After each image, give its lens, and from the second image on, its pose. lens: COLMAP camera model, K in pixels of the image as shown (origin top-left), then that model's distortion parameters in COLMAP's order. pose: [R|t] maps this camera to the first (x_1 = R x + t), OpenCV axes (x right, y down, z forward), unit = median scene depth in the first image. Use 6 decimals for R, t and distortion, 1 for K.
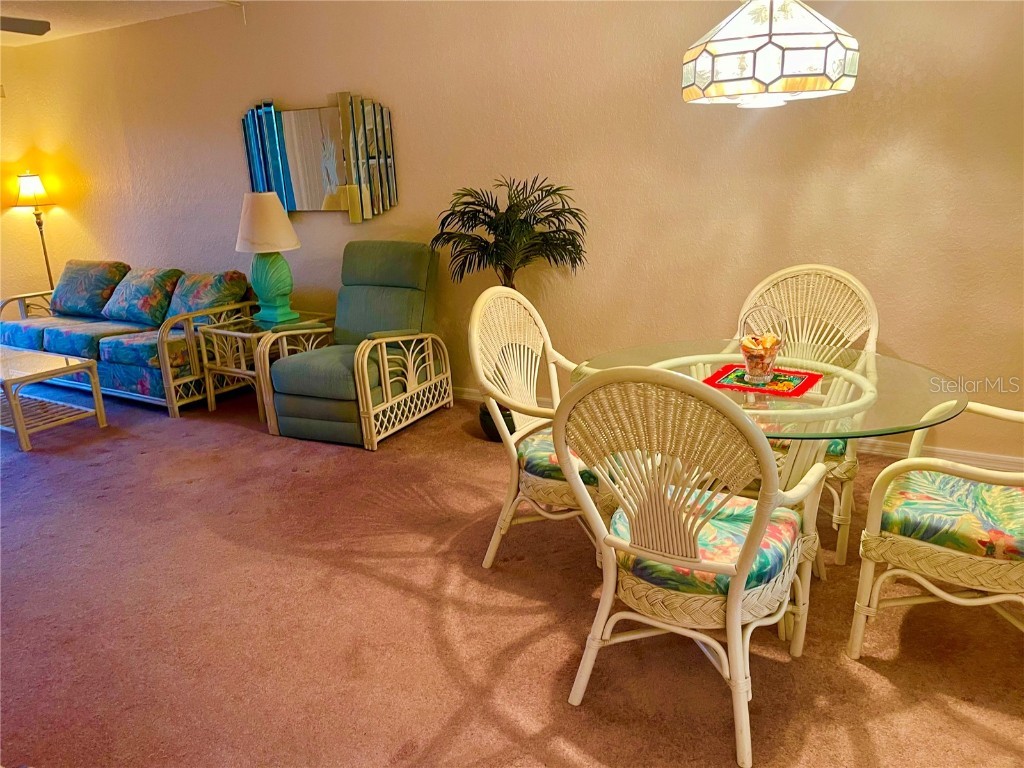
lens RADIAL K [[783.3, 0, 512.0], [0, 783.3, 384.0], [0, 0, 1]] dist [0.055993, -0.006281]
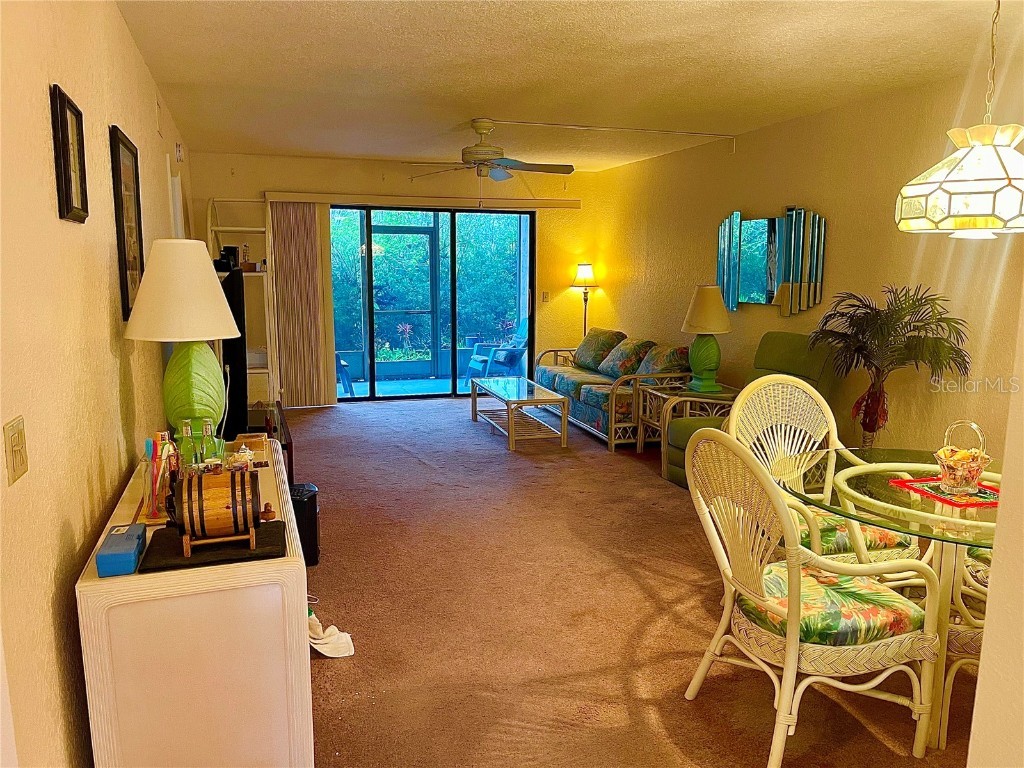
lens RADIAL K [[783.3, 0, 512.0], [0, 783.3, 384.0], [0, 0, 1]] dist [0.055993, -0.006281]
pose [[0.747003, 0.143870, -0.649066, 0.427351], [-0.212754, 0.976694, -0.028366, 0.008474], [0.629858, 0.159281, 0.760203, -0.148190]]
